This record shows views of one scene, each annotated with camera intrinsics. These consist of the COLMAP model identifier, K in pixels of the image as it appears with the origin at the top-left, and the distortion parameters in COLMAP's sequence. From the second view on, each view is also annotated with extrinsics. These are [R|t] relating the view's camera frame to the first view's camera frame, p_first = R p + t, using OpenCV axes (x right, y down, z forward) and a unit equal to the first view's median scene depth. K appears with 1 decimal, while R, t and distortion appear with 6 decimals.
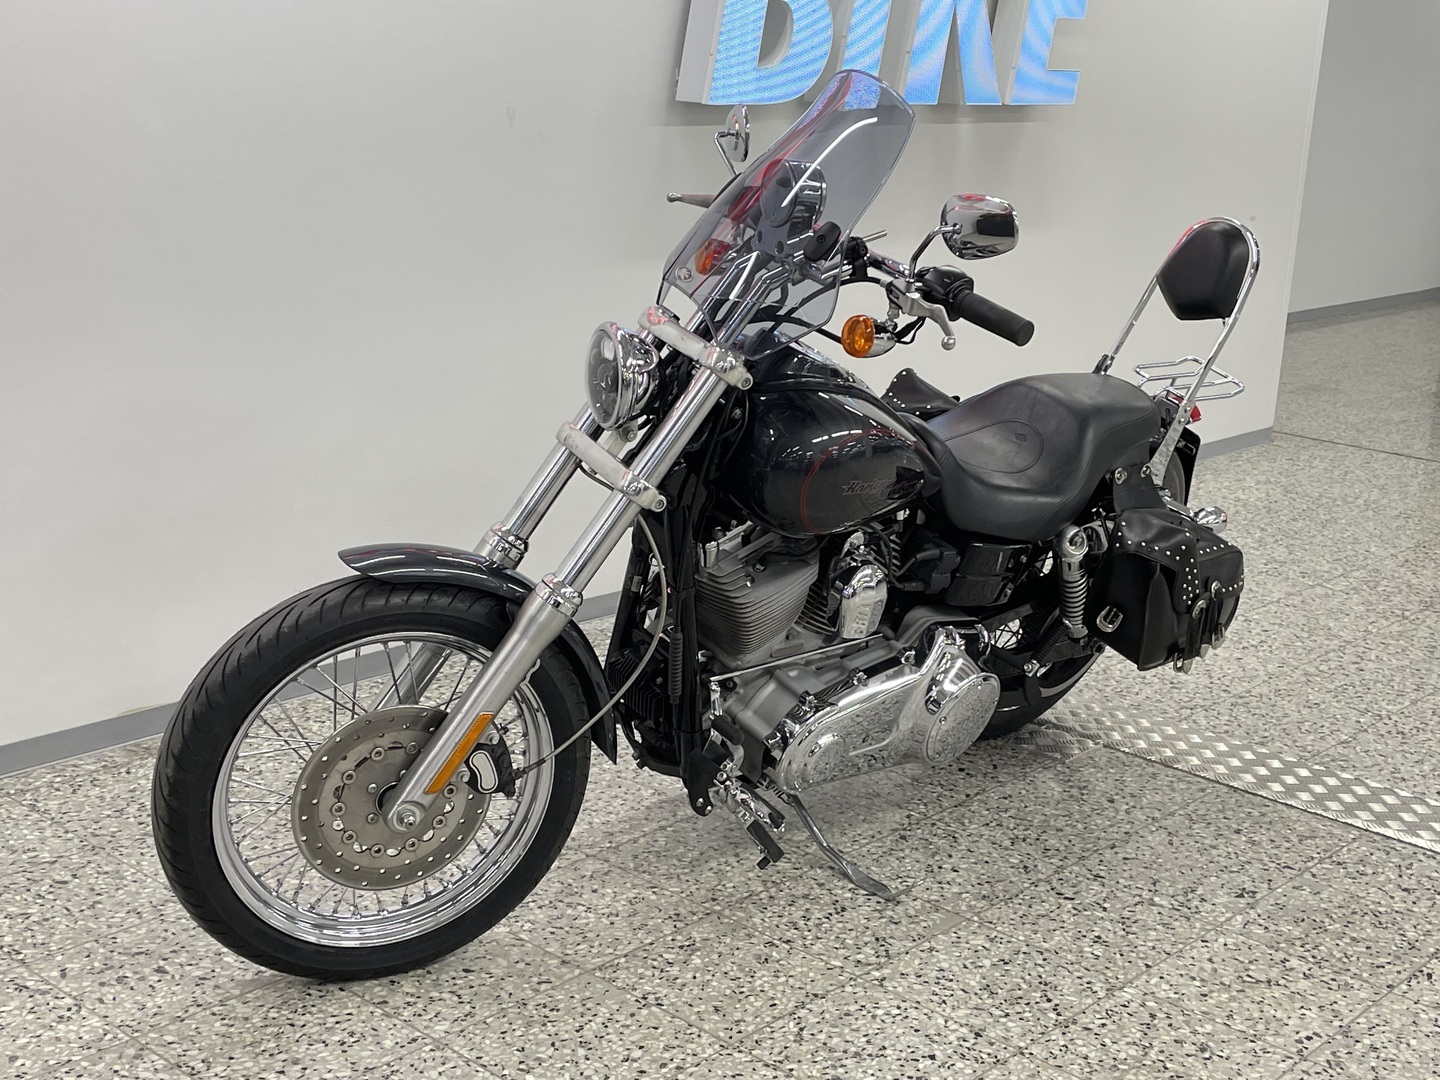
lens RADIAL K [[1926.2, 0, 716.2], [0, 1926.2, 541.4], [0, 0, 1]] dist [0.072110, 0.000000]
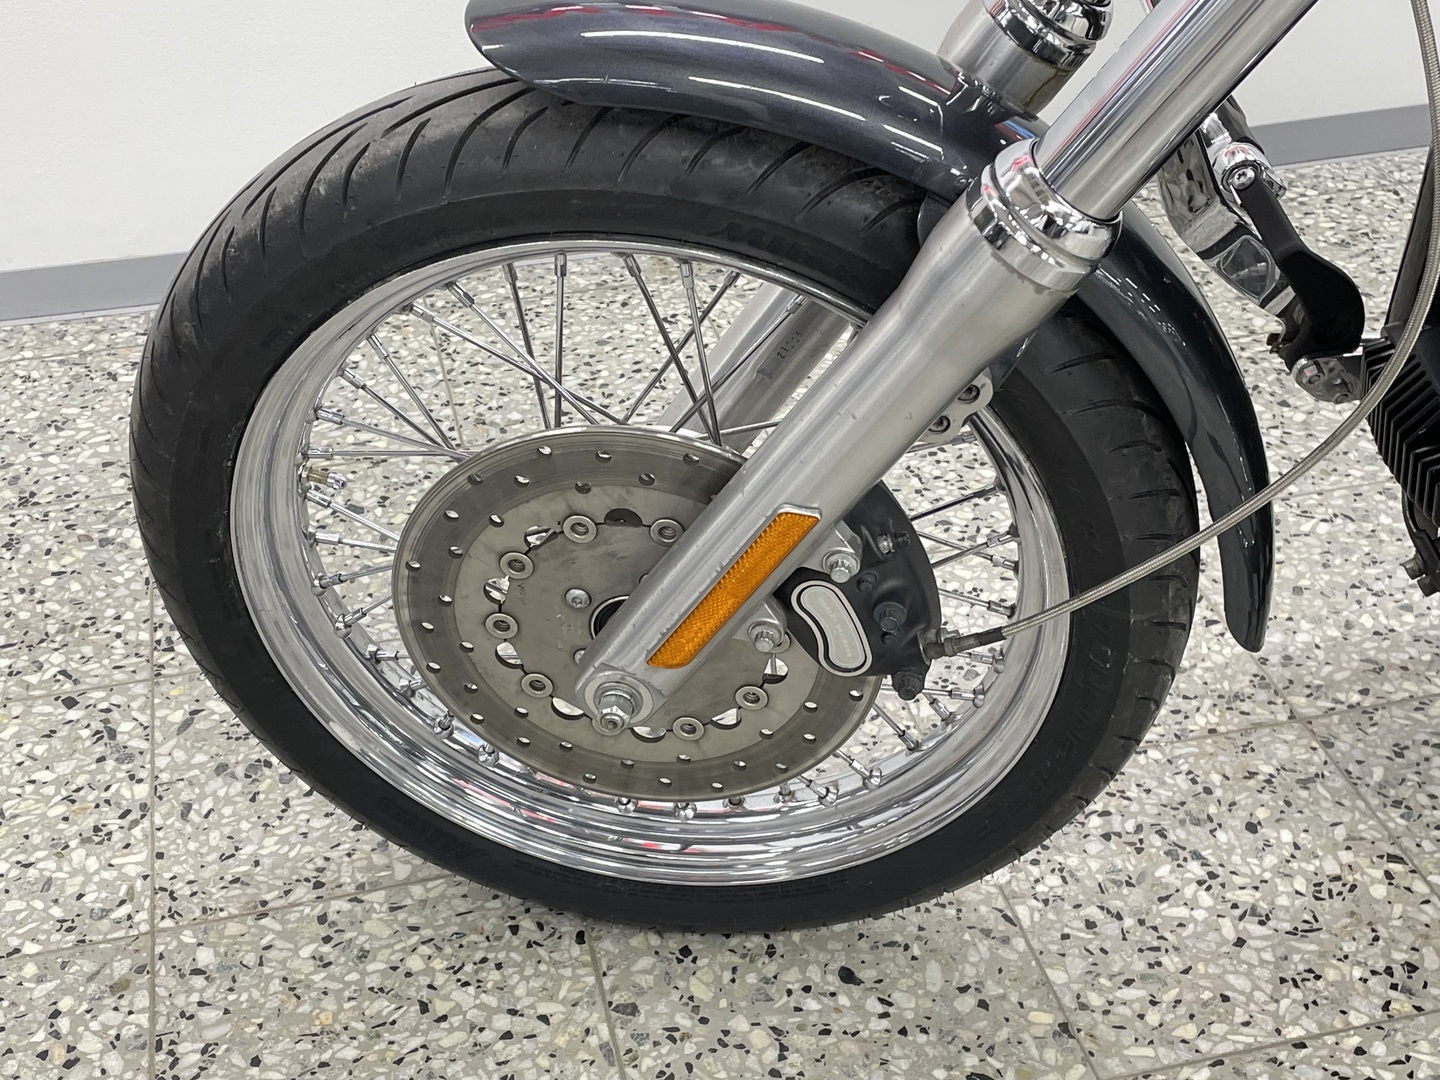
lens RADIAL K [[1926.2, 0, 726.0], [0, 1926.2, 550.9], [0, 0, 1]] dist [0.072110, 0.000000]
pose [[0.829154, 0.263651, -0.492941, 0.046038], [-0.089934, 0.933222, 0.347863, -0.025928], [0.551738, -0.244099, 0.797496, 0.685762]]
